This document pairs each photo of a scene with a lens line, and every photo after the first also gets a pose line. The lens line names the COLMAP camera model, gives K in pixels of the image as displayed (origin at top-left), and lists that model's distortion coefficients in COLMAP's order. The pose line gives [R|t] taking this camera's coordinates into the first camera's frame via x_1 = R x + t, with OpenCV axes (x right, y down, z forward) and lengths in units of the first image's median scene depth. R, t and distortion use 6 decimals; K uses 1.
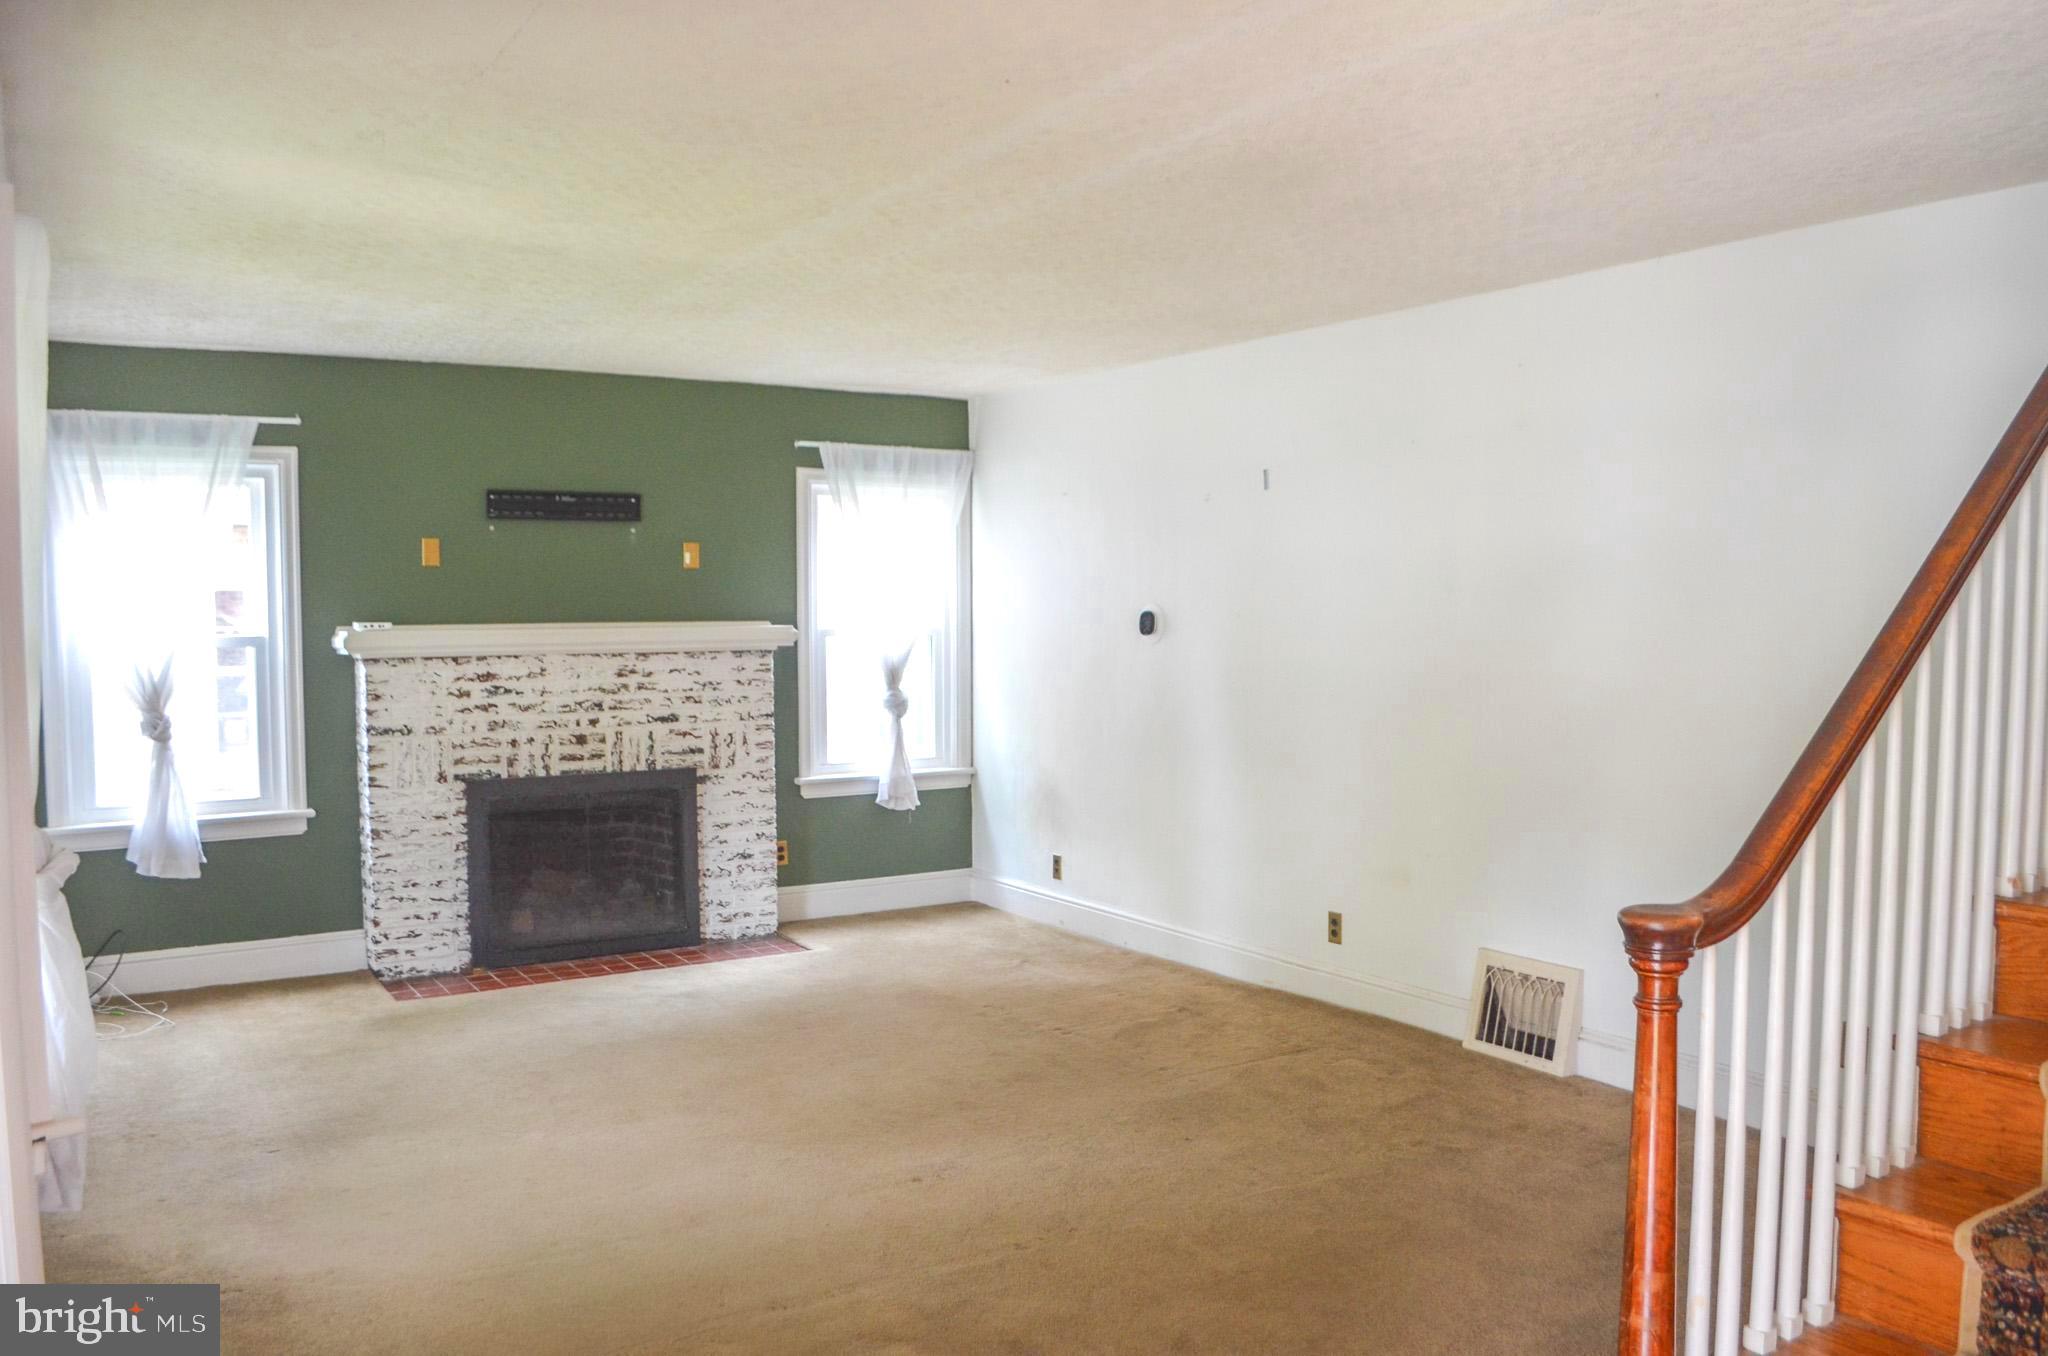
lens RADIAL K [[1616.3, 0, 1038.5], [0, 1616.3, 673.3], [0, 0, 1]] dist [-0.065721, 0.002678]
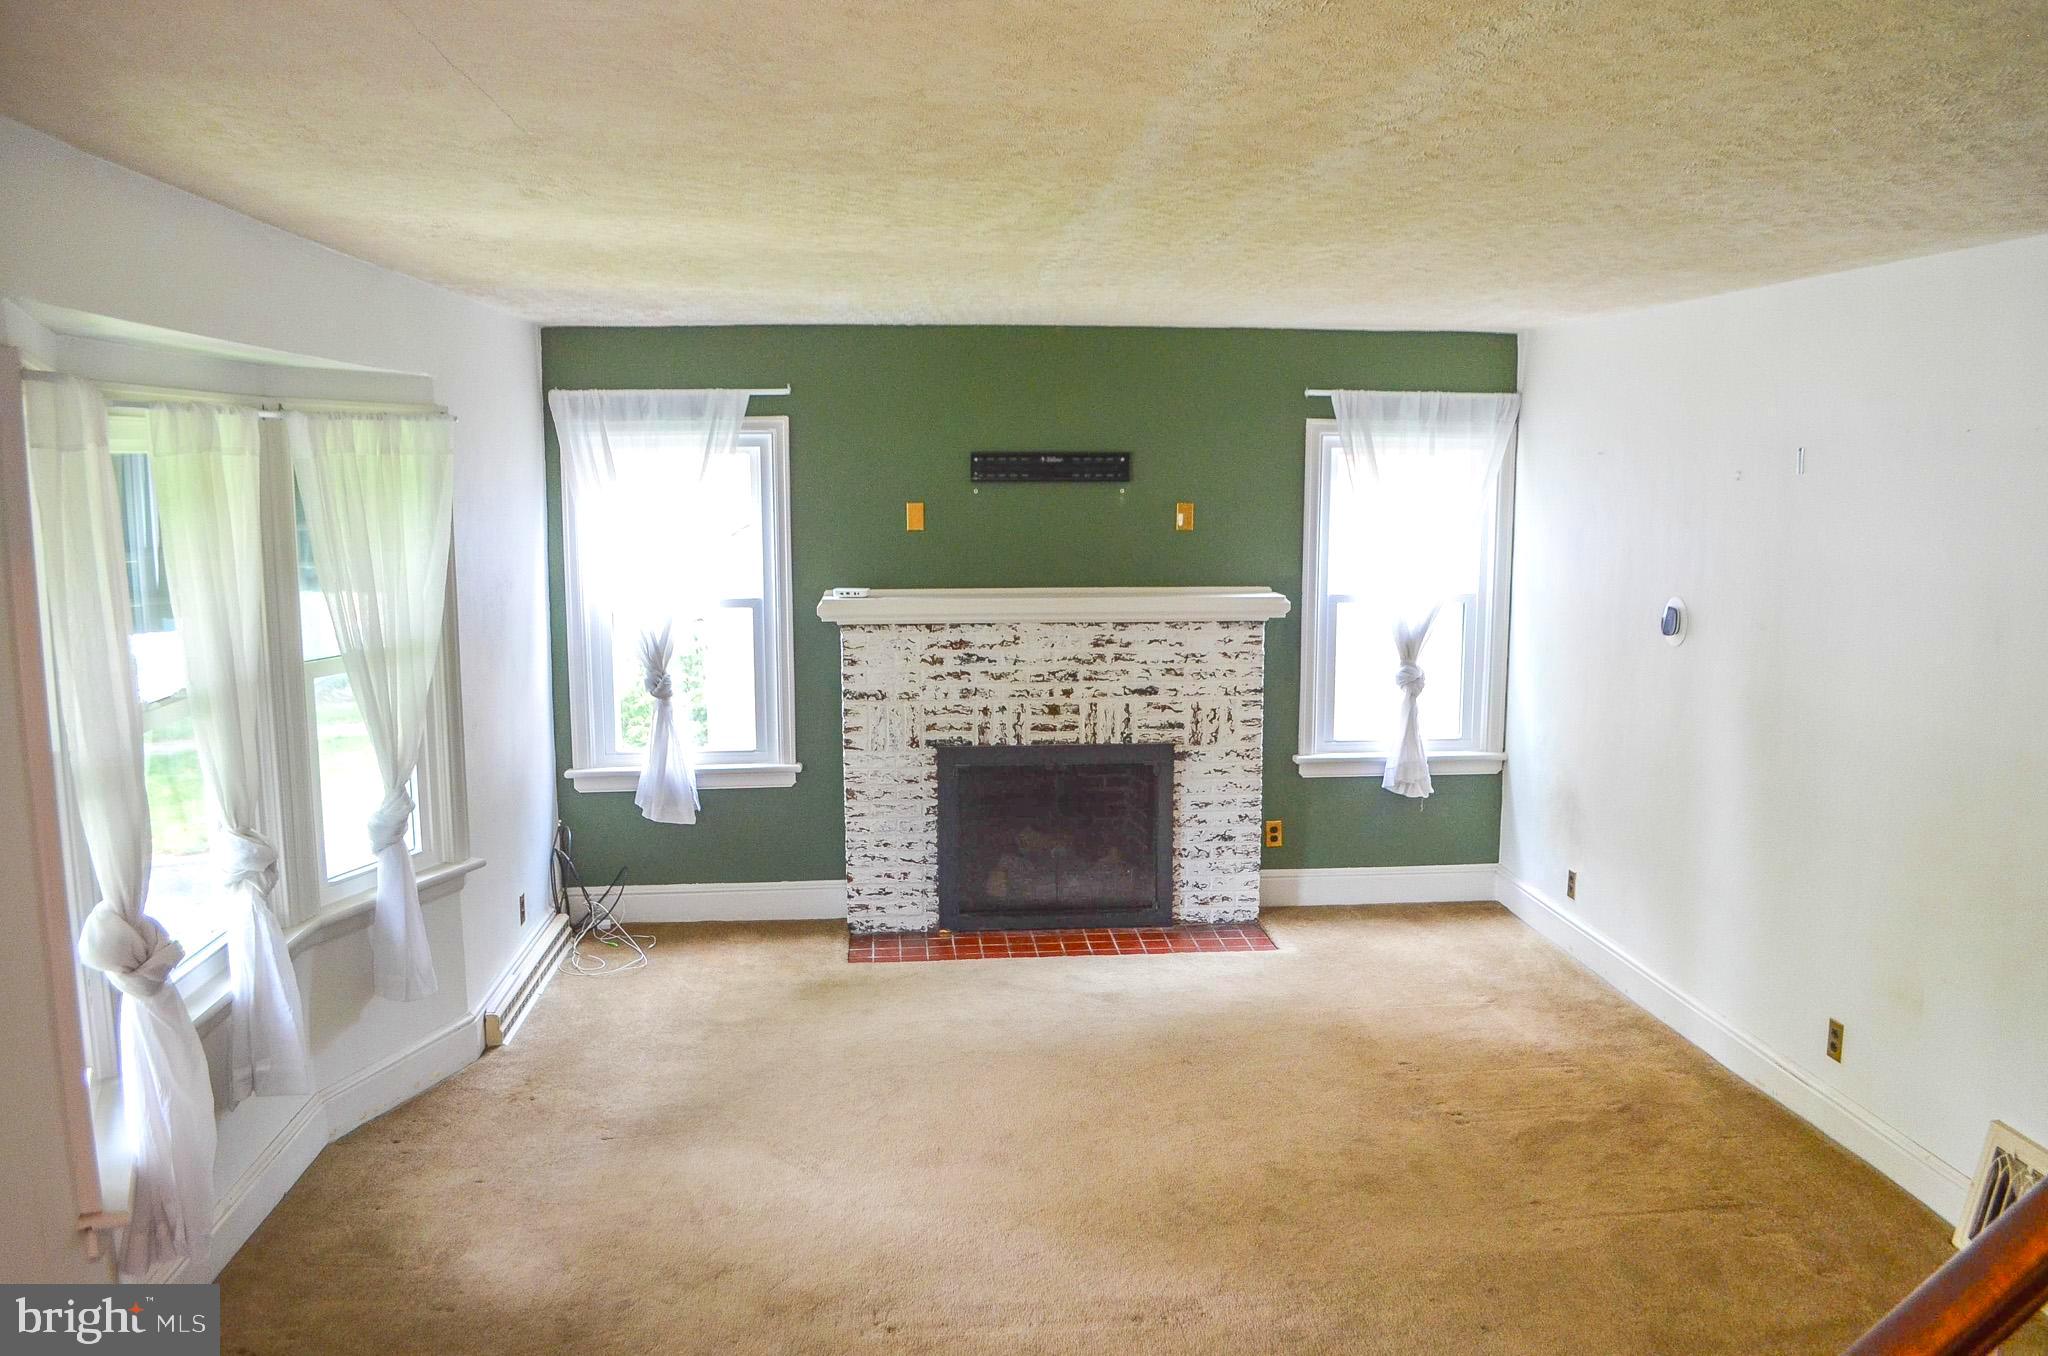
lens RADIAL K [[1616.3, 0, 1025.4], [0, 1616.3, 692.9], [0, 0, 1]] dist [-0.065721, 0.002678]
pose [[0.894086, 0.067037, -0.442850, 0.136638], [-0.025431, 0.994739, 0.099237, -0.067119], [0.447172, -0.077465, 0.891087, 0.118759]]
